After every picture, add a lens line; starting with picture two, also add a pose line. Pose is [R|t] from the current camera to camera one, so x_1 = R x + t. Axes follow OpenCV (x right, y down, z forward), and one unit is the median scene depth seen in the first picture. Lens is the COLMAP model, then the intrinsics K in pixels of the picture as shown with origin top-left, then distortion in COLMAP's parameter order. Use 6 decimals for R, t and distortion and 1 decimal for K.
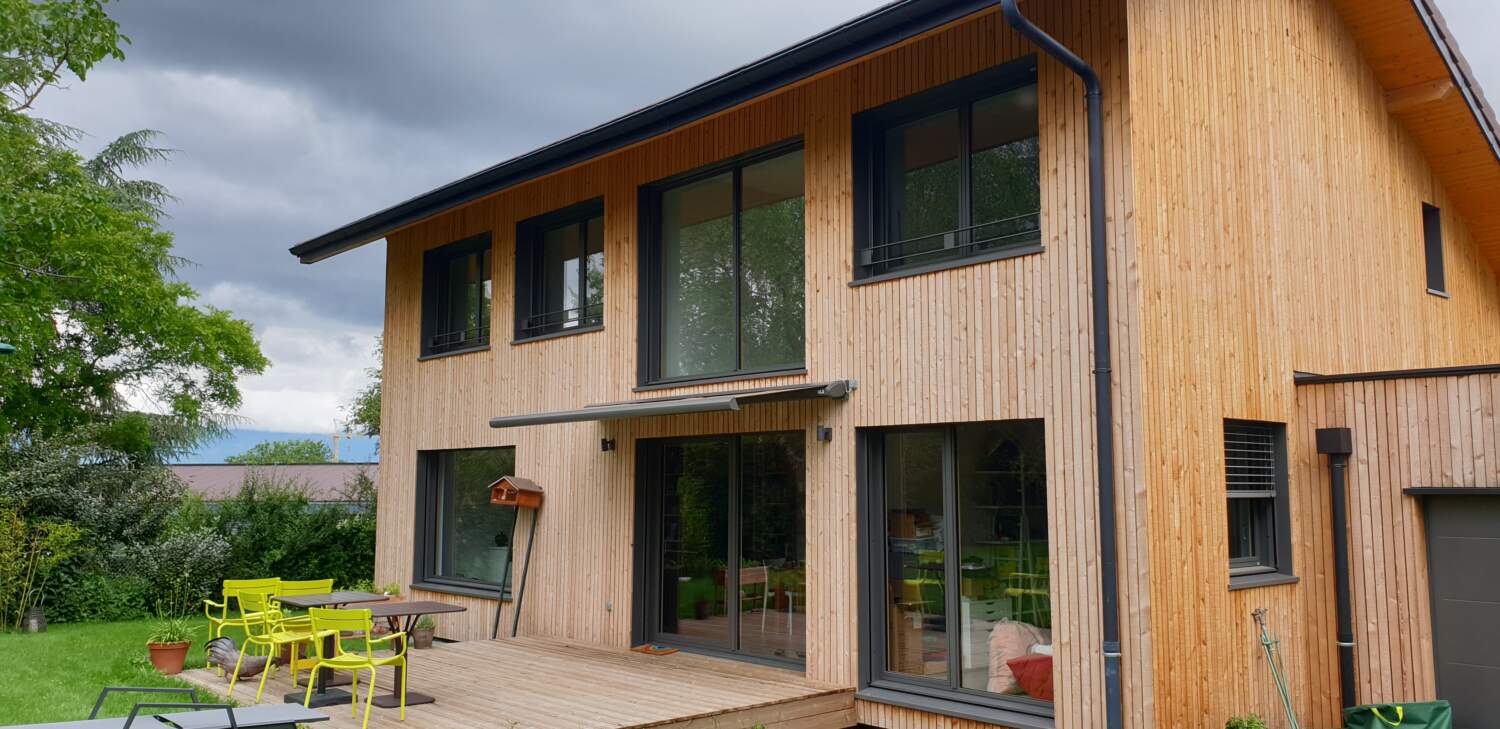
lens RADIAL K [[1186.2, 0, 719.9], [0, 1186.2, 364.8], [0, 0, 1]] dist [0.060819, -0.060922]
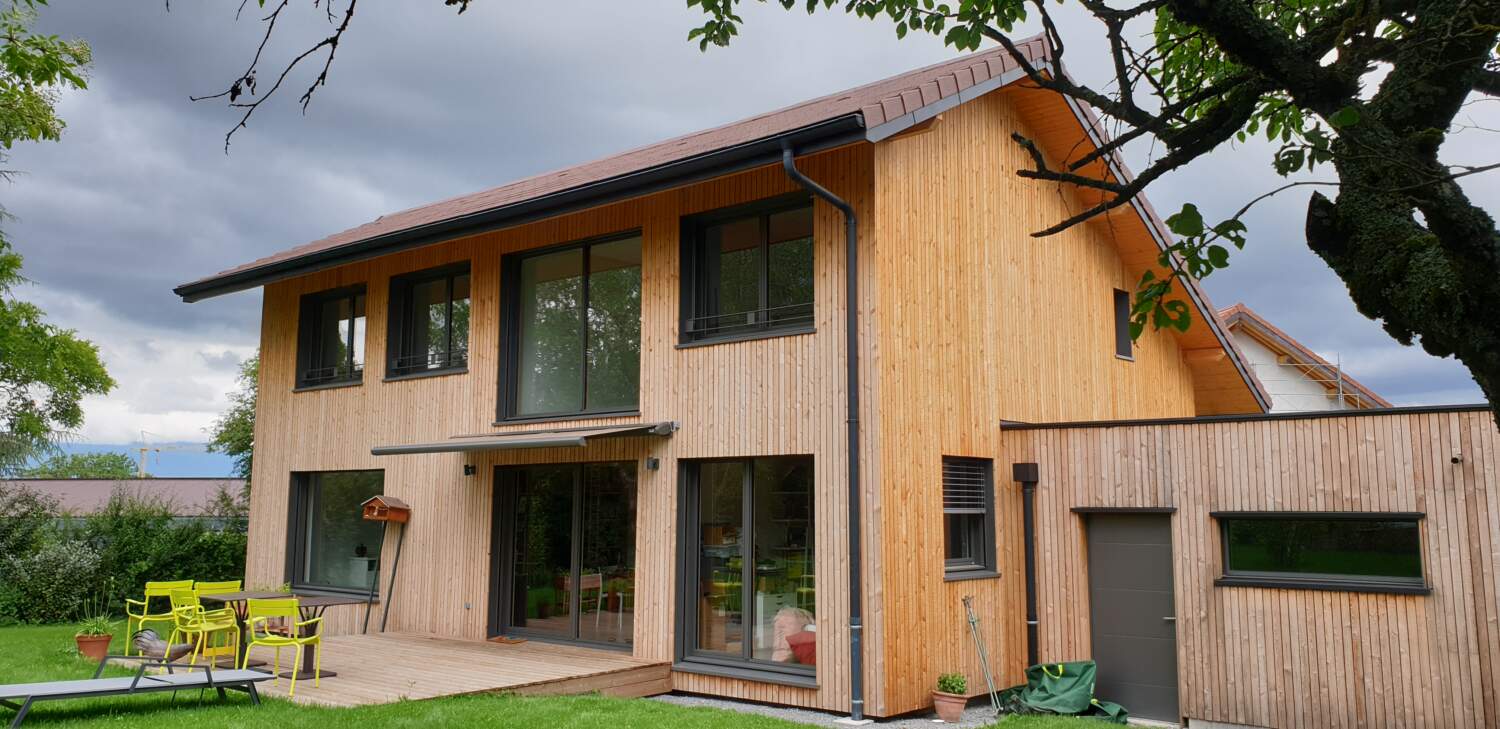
lens RADIAL K [[1186.2, 0, 760.0], [0, 1186.2, 362.7], [0, 0, 1]] dist [0.060819, -0.060922]
pose [[0.984570, 0.025240, 0.173159, -0.022036], [-0.022213, 0.999565, -0.019401, -0.027734], [-0.173573, 0.015255, 0.984703, -0.277270]]
